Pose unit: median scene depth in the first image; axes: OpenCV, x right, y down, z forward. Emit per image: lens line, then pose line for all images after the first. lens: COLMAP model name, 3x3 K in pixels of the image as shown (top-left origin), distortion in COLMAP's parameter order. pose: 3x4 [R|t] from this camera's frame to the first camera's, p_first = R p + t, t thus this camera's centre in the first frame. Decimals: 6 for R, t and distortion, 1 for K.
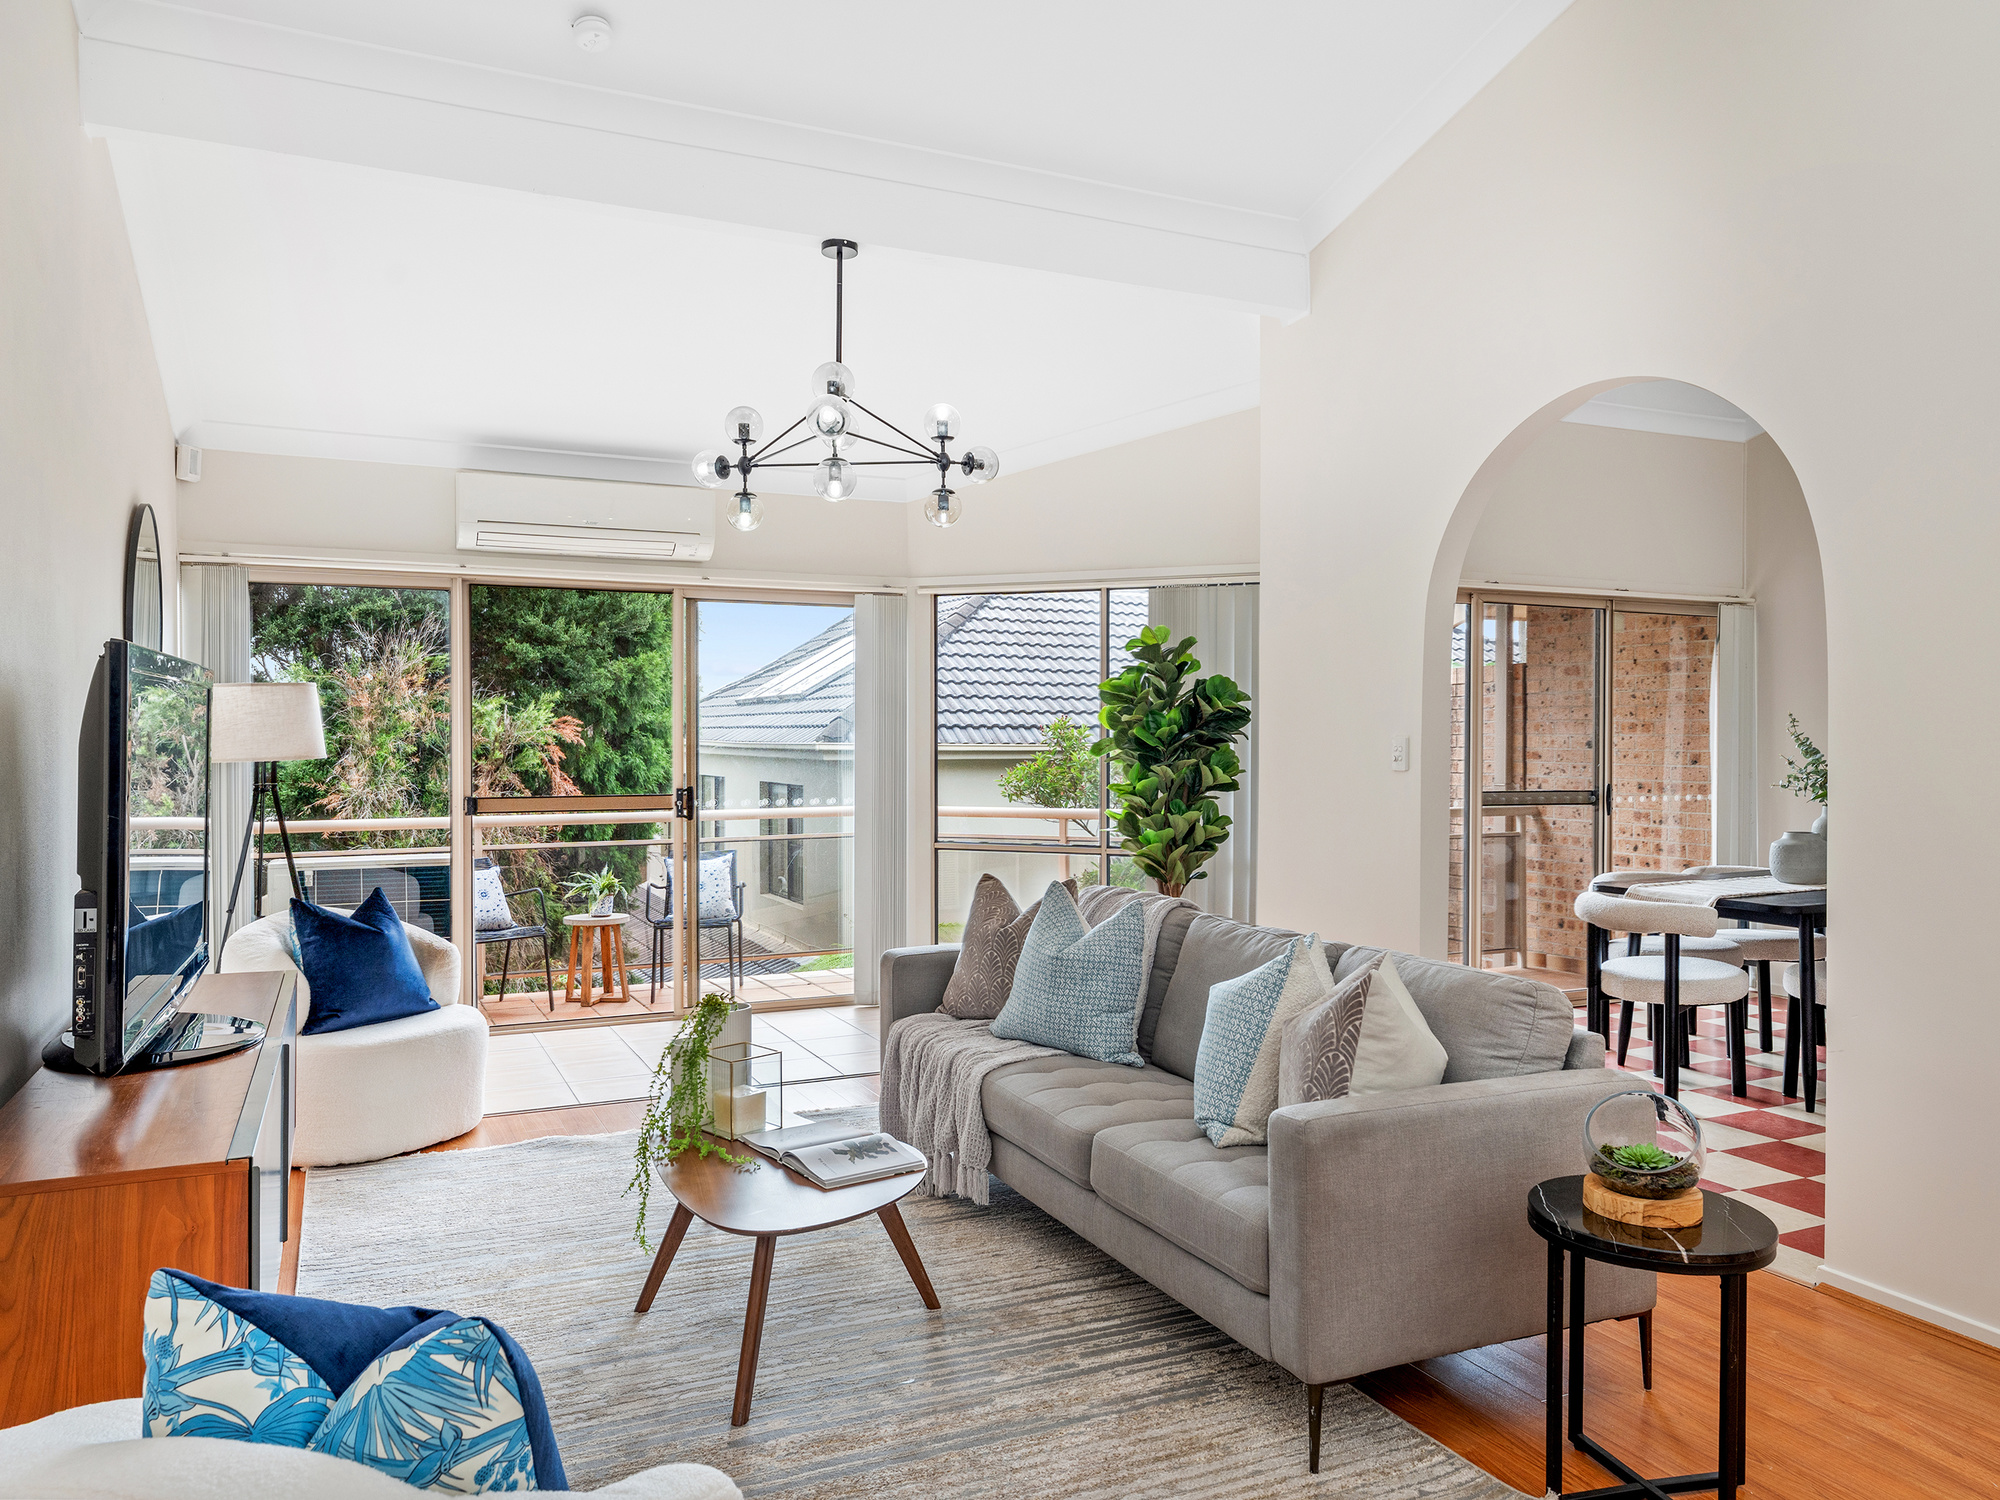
lens RADIAL K [[1413.3, 0, 1014.1], [0, 1413.3, 751.0], [0, 0, 1]] dist [0.006588, -0.002085]
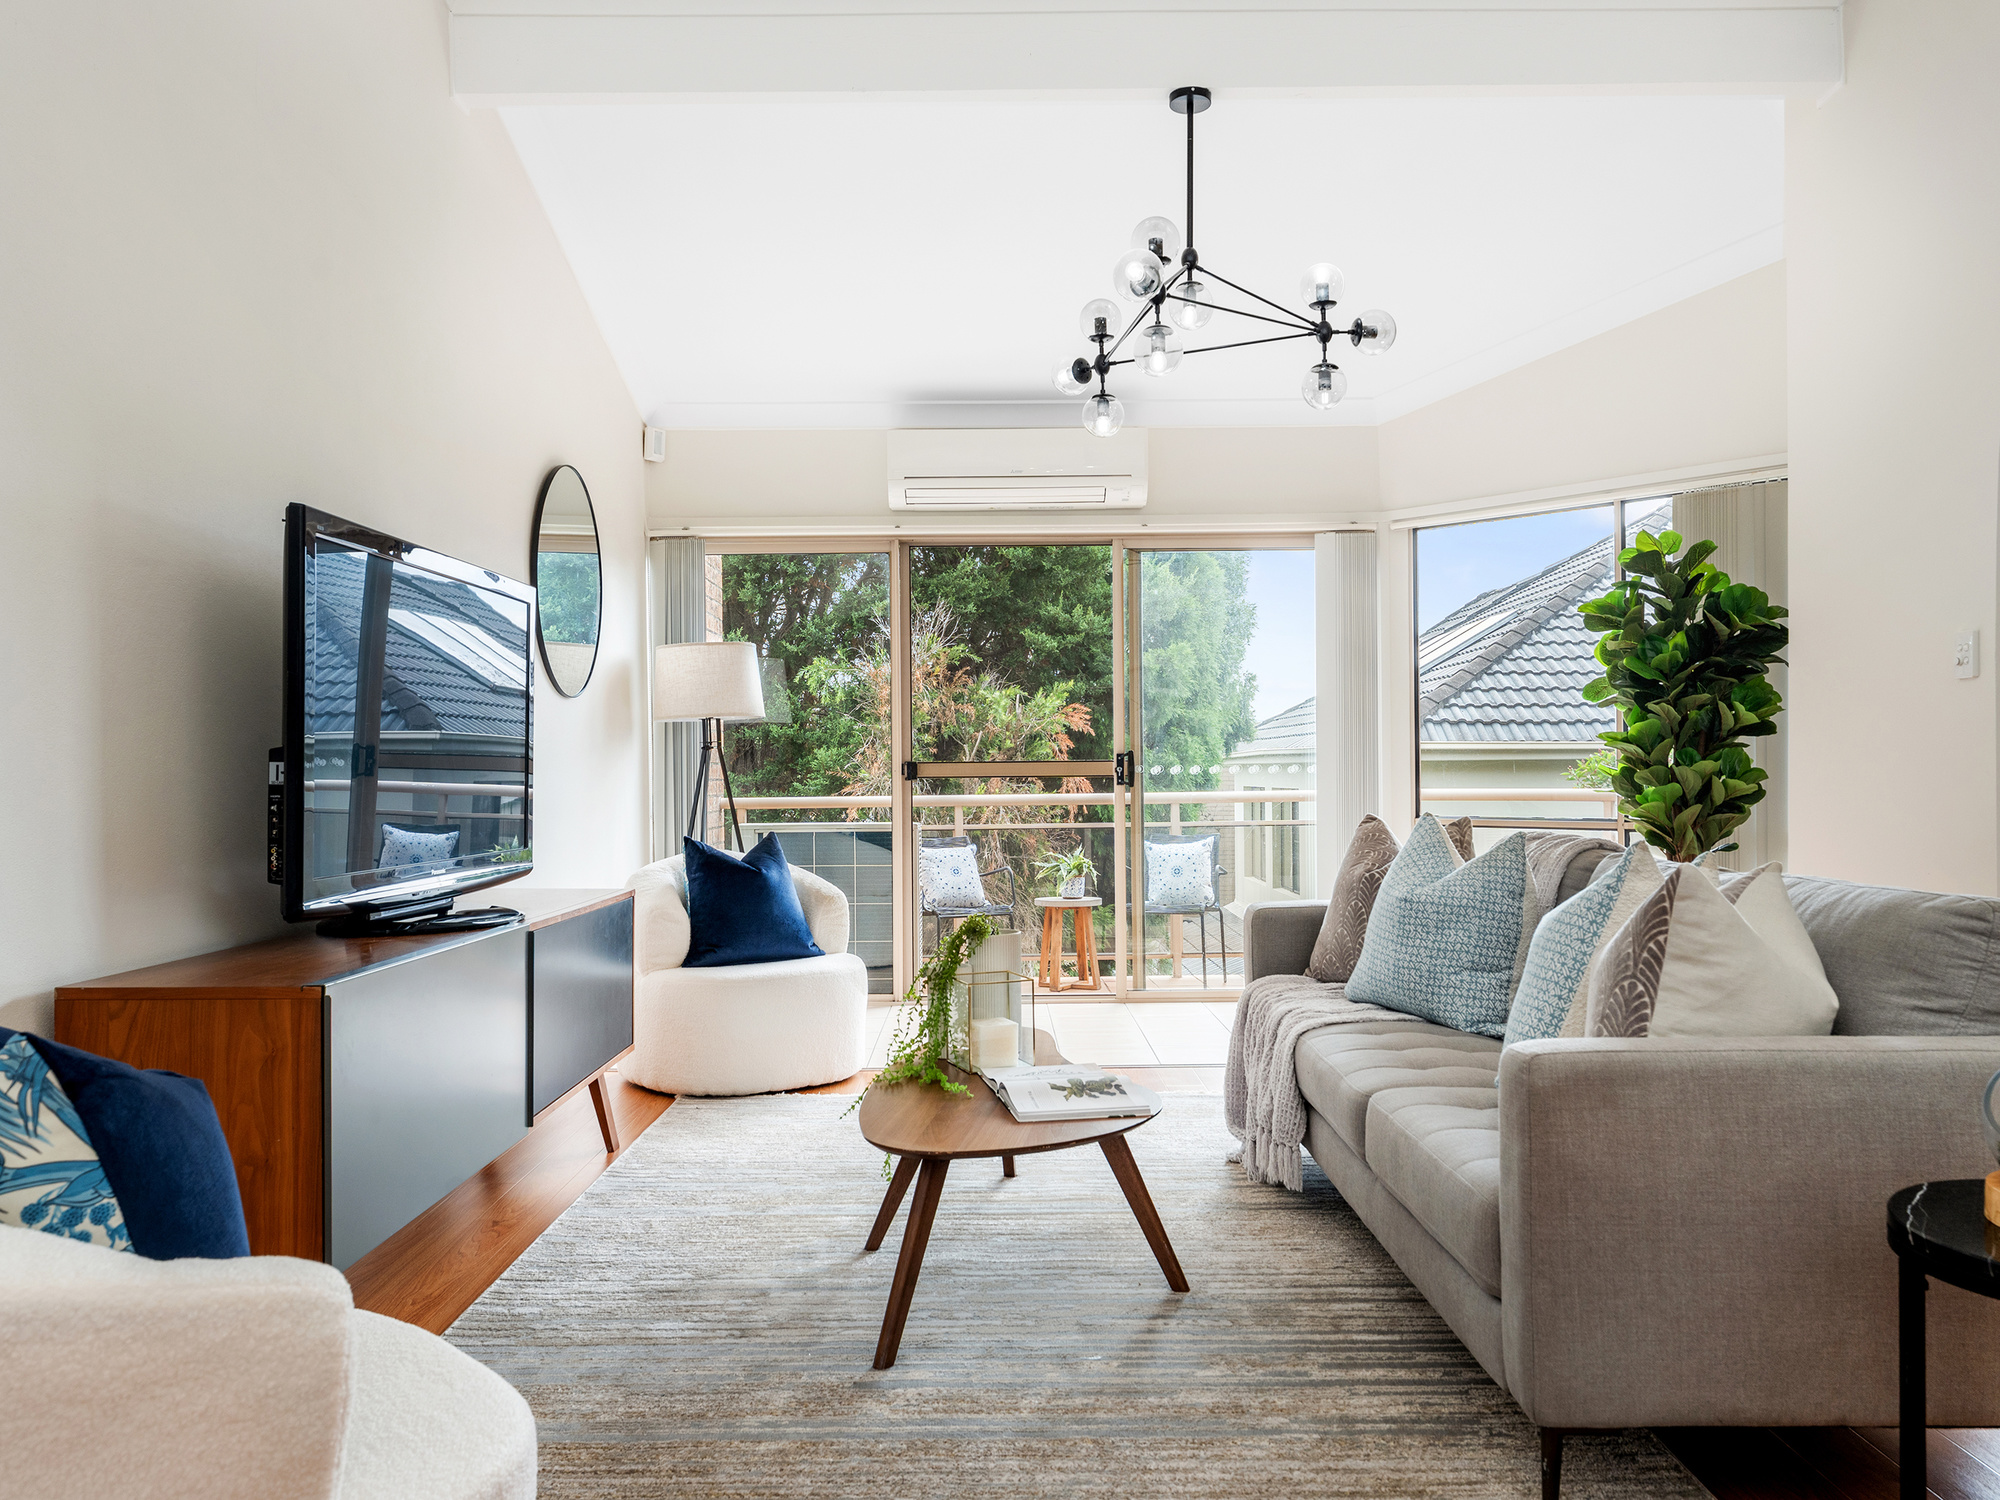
lens RADIAL K [[1500.8, 0, 997.0], [0, 1500.8, 760.8], [0, 0, 1]] dist [0.006803, -0.007803]
pose [[0.908148, -0.012032, -0.418476, 0.157618], [0.006848, 0.999880, -0.013889, 0.068772], [0.418593, 0.009748, 0.908121, 0.111359]]
